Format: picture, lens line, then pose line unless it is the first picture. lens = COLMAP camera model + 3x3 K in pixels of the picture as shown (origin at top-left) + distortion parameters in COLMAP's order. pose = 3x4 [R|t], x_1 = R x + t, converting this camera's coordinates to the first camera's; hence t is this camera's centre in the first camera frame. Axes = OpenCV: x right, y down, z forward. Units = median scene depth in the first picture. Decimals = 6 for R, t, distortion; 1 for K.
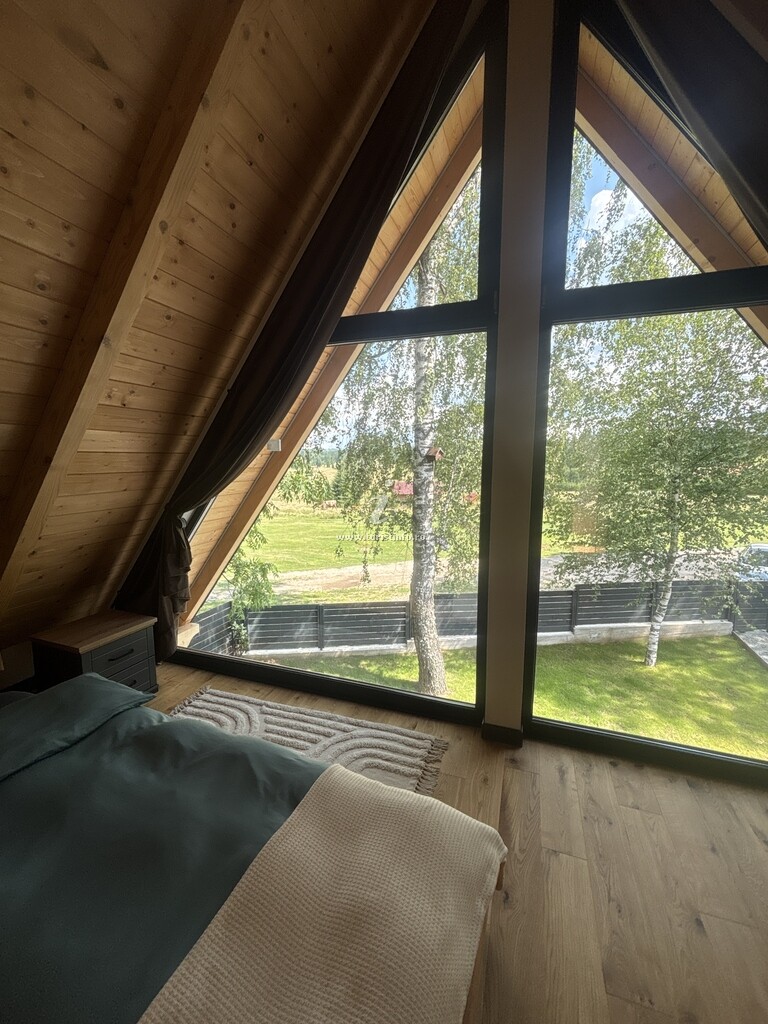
lens RADIAL K [[416.7, 0, 384.0], [0, 416.7, 512.0], [0, 0, 1]] dist [-0.001163, 0.000468]
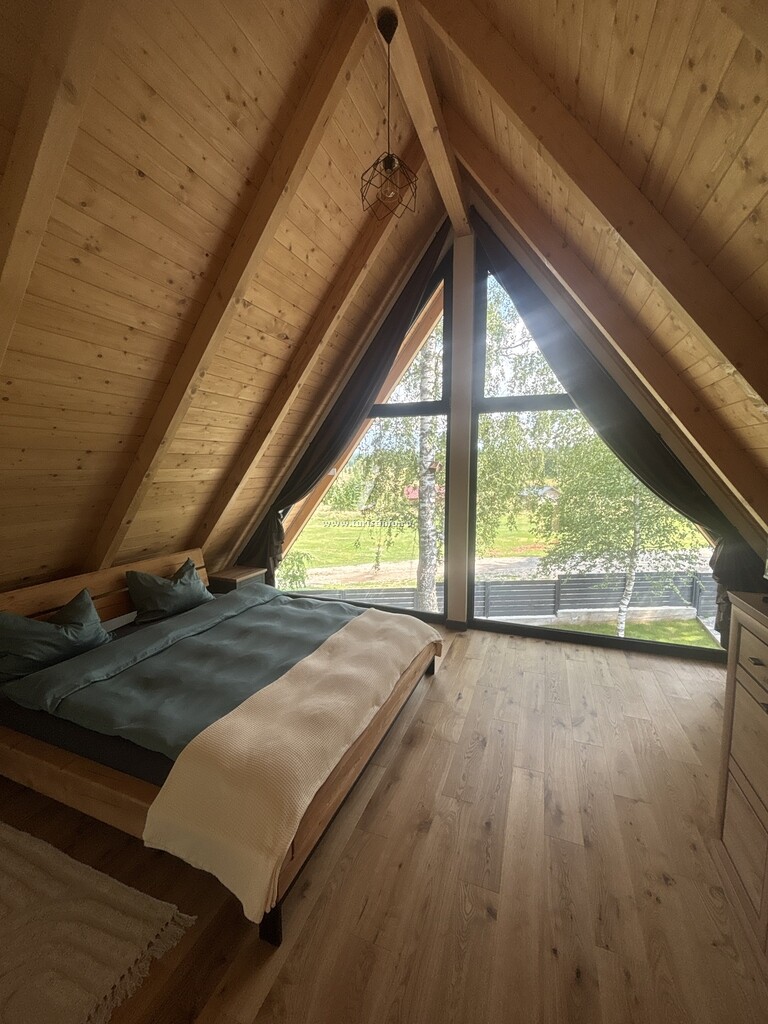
lens RADIAL K [[416.7, 0, 384.0], [0, 416.7, 512.0], [0, 0, 1]] dist [-0.001163, 0.000468]
pose [[0.999558, -0.000825, -0.029729, 0.007579], [0.000548, 0.999956, -0.009326, 0.023242], [0.029735, 0.009306, 0.999514, -0.648392]]
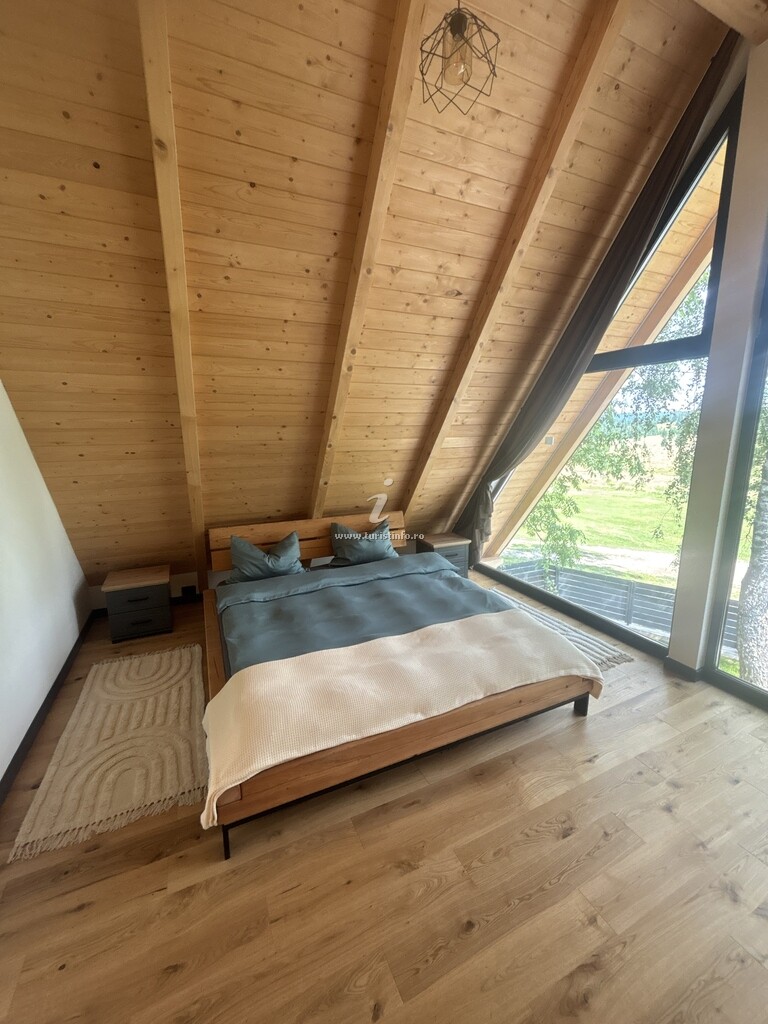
lens RADIAL K [[413.5, 0, 384.0], [0, 413.5, 512.0], [0, 0, 1]] dist [-0.002463, 0.000252]
pose [[0.700340, 0.128500, -0.702148, 0.339937], [-0.074182, 0.991439, 0.107451, -0.020319], [0.709944, -0.023165, 0.703877, -0.405822]]
